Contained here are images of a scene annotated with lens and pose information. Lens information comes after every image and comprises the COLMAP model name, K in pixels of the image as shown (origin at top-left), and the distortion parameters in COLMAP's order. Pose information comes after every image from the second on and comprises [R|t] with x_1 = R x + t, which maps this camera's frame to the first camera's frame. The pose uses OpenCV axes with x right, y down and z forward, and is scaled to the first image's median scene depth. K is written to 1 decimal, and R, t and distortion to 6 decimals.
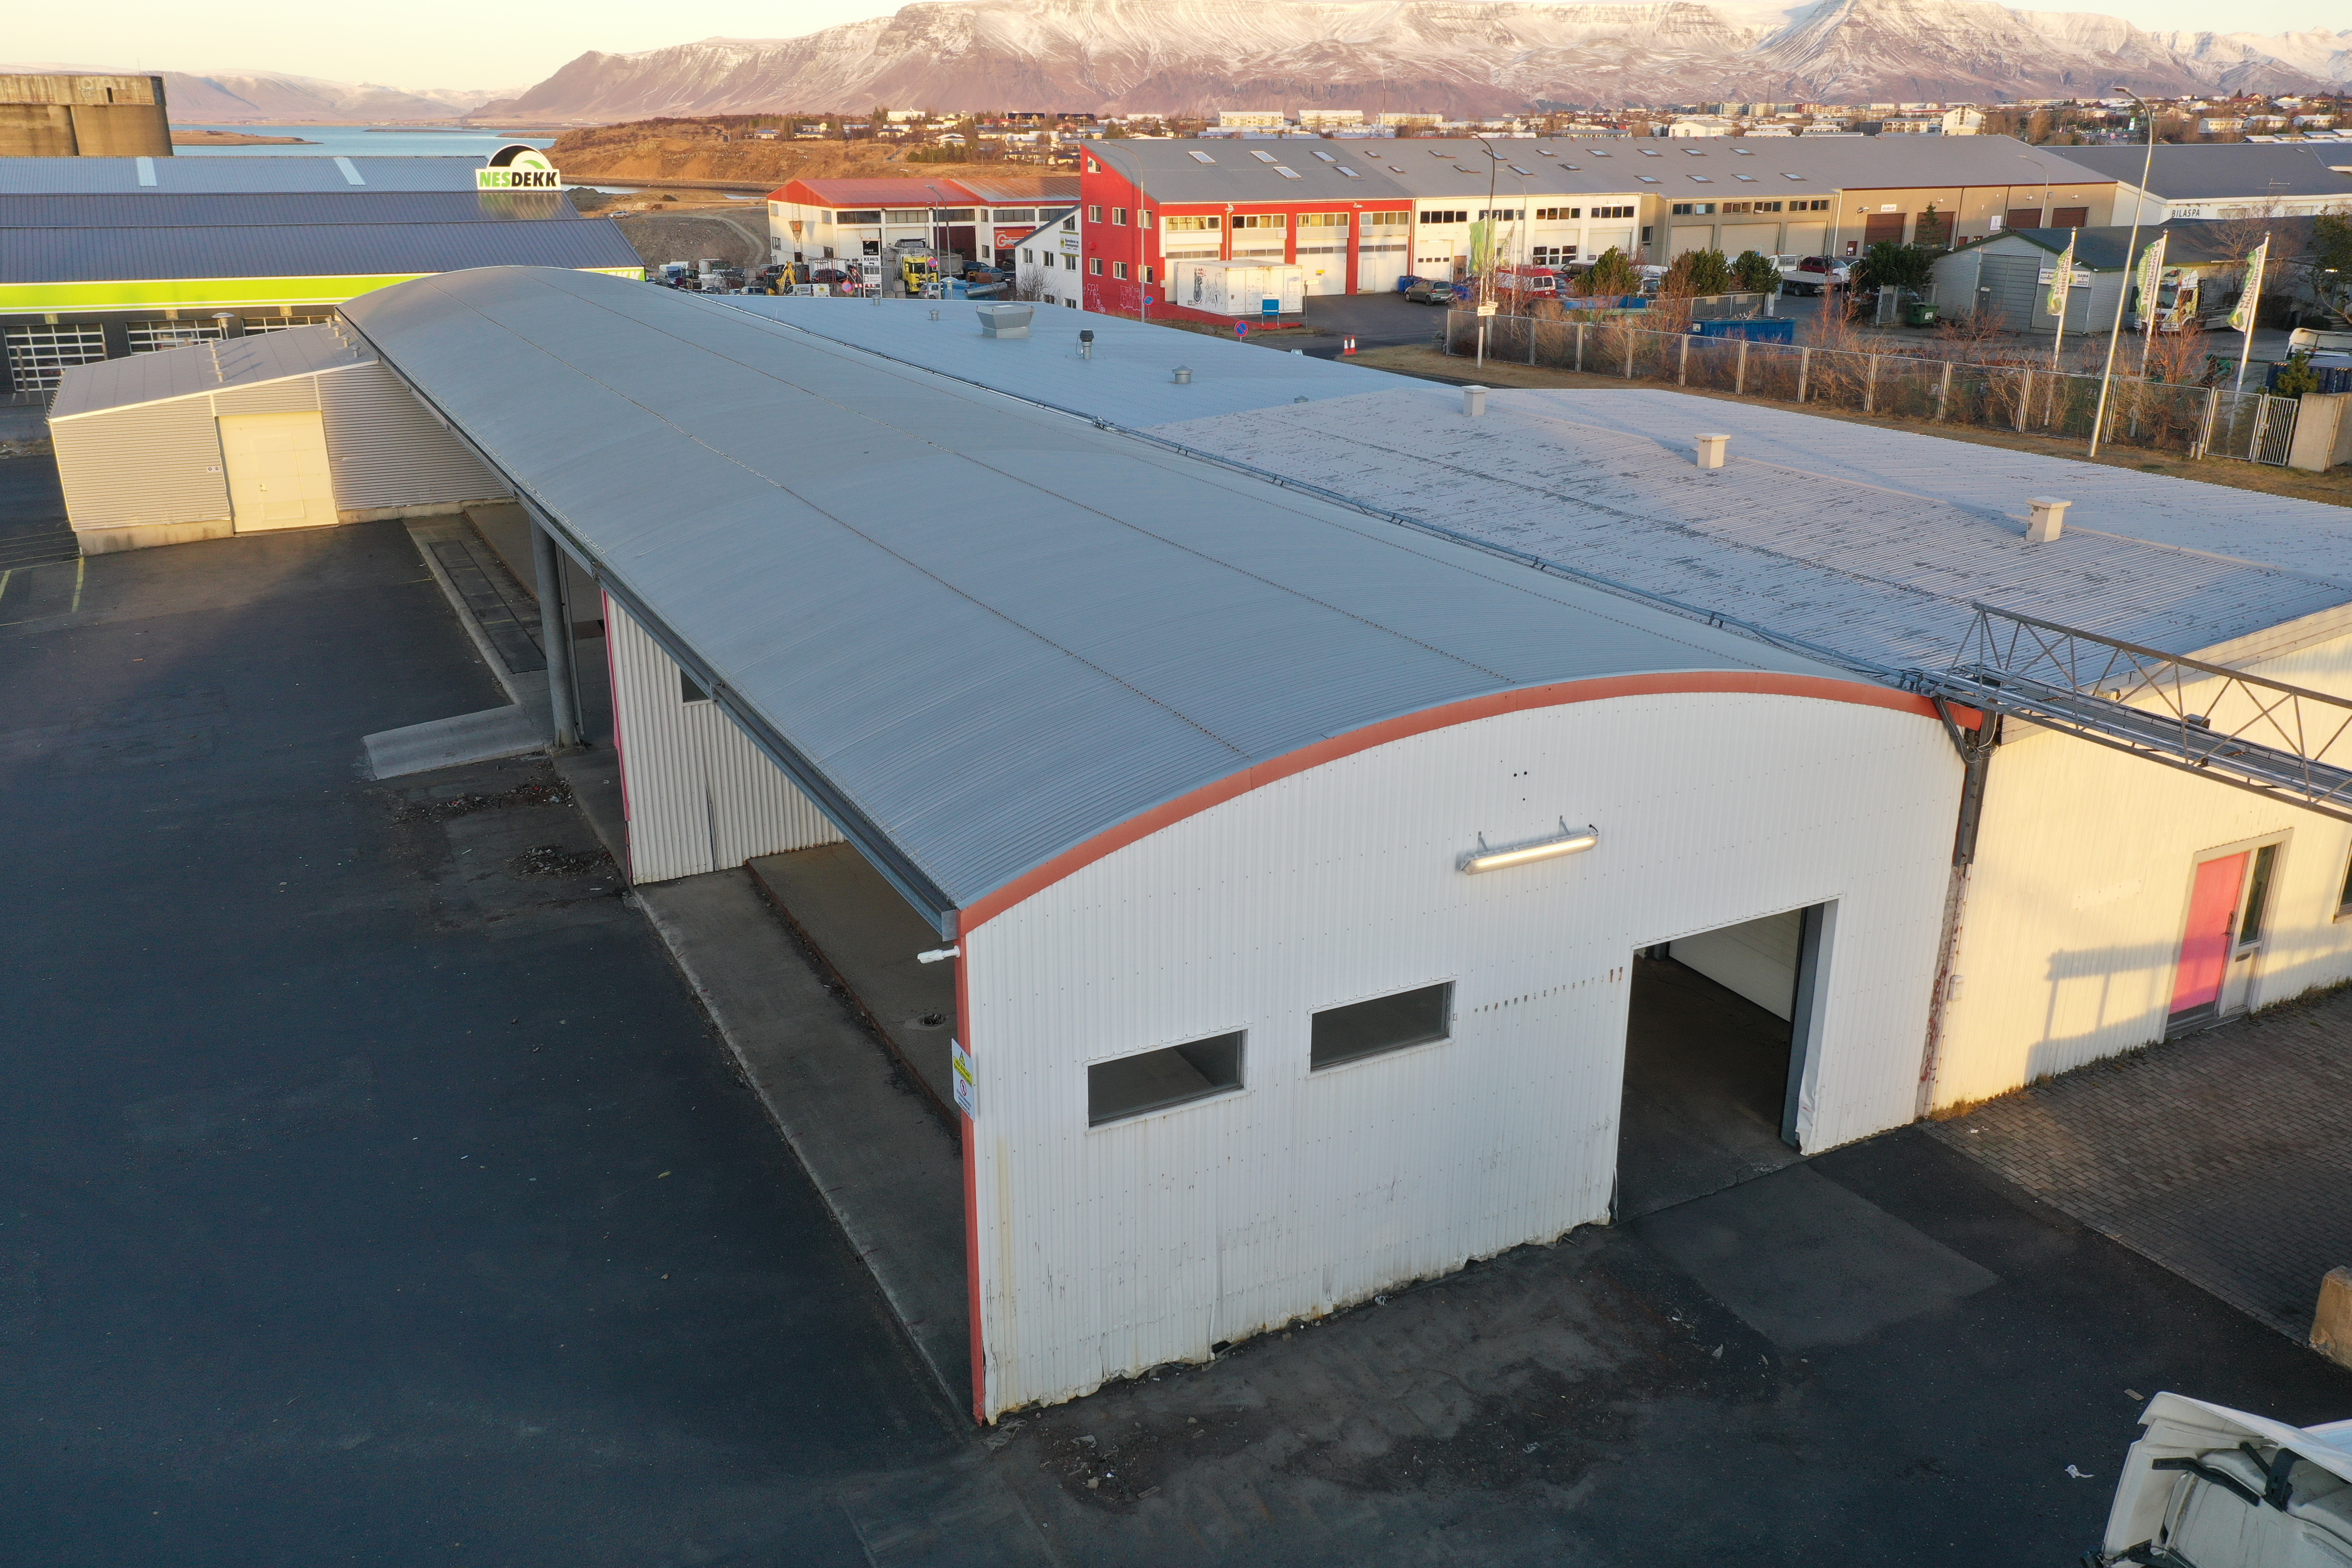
lens RADIAL K [[1870.7, 0, 1182.5], [0, 1870.7, 787.7], [0, 0, 1]] dist [0.015929, -0.004697]
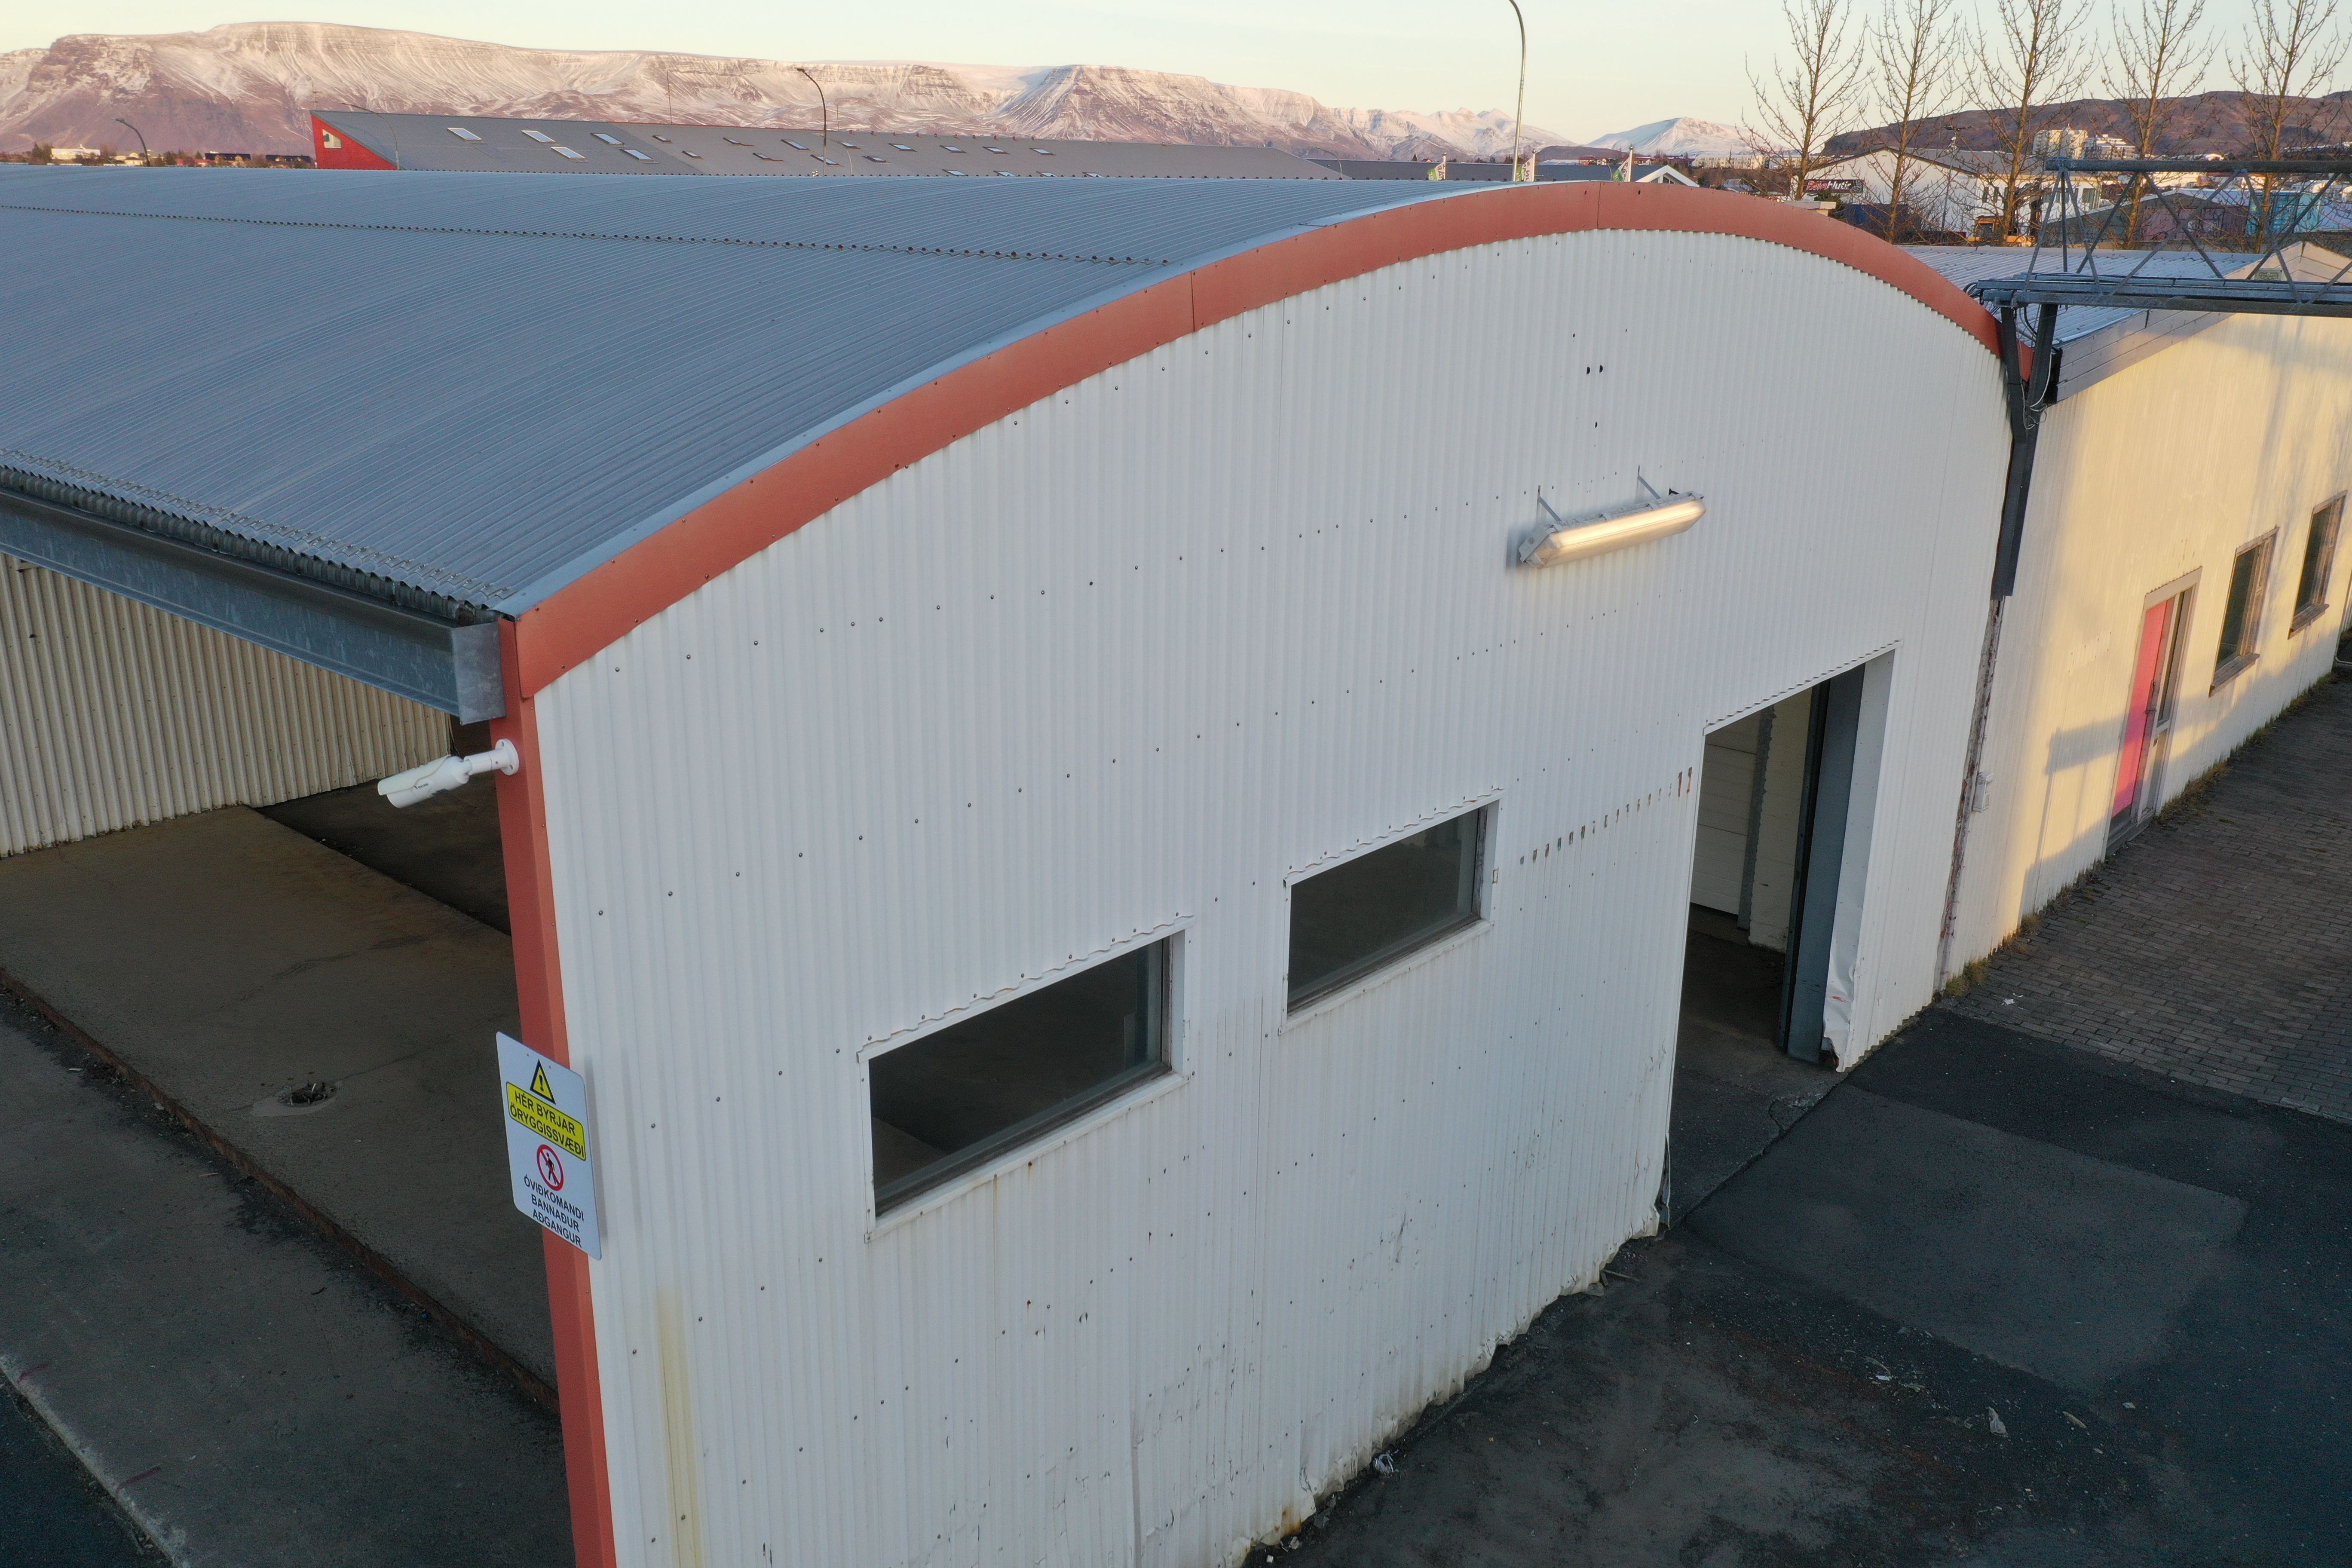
lens RADIAL K [[1870.7, 0, 1177.7], [0, 1870.7, 788.8], [0, 0, 1]] dist [0.015929, -0.004697]
pose [[0.932571, -0.101794, 0.346336, -0.084081], [0.111208, 0.993770, -0.007362, 0.073320], [-0.343429, 0.045381, 0.938082, 0.435545]]
